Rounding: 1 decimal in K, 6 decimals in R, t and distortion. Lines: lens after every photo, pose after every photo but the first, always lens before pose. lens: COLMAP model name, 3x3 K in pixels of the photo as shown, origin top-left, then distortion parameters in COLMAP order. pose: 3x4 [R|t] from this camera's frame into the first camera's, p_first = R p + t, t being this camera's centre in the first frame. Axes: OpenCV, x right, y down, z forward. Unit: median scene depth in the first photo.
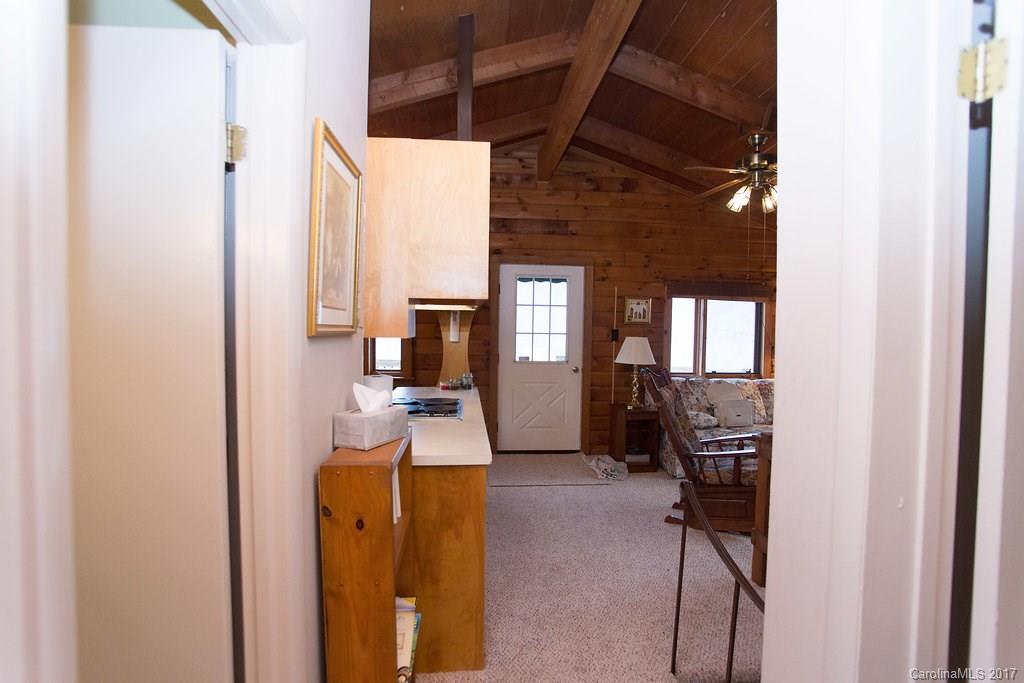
lens RADIAL K [[505.8, 0, 512.0], [0, 505.8, 341.5], [0, 0, 1]] dist [-0.079530, 0.033490]
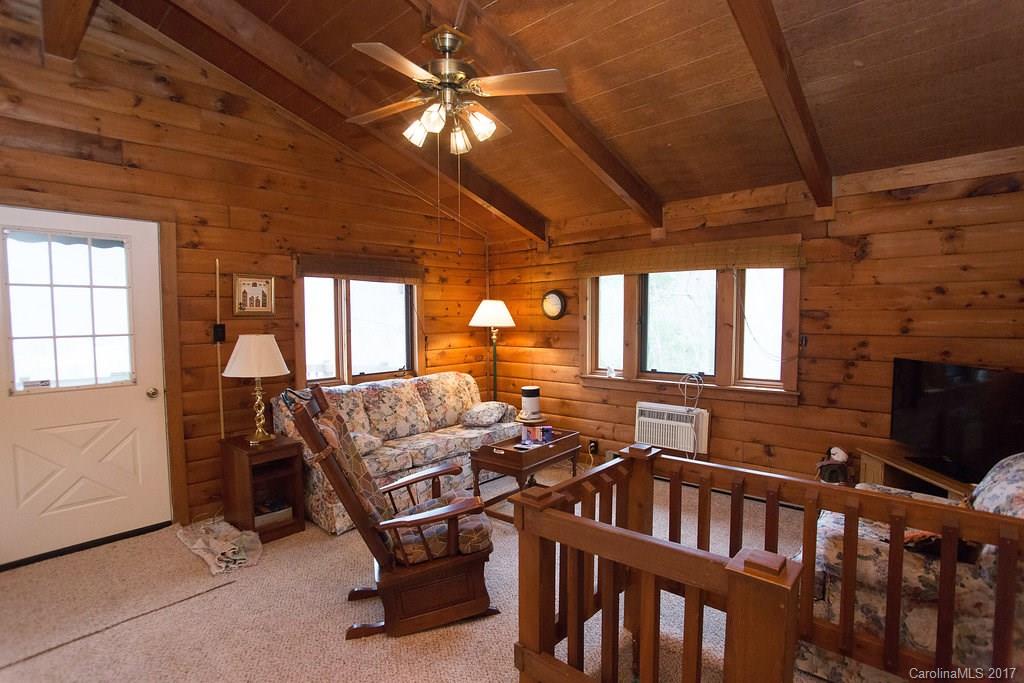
lens RADIAL K [[505.8, 0, 512.0], [0, 505.8, 341.5], [0, 0, 1]] dist [-0.079530, 0.033490]
pose [[0.728429, -0.059092, 0.682568, 0.044336], [0.043241, 0.998253, 0.040276, -0.010936], [-0.683755, 0.000177, 0.729711, 0.279910]]
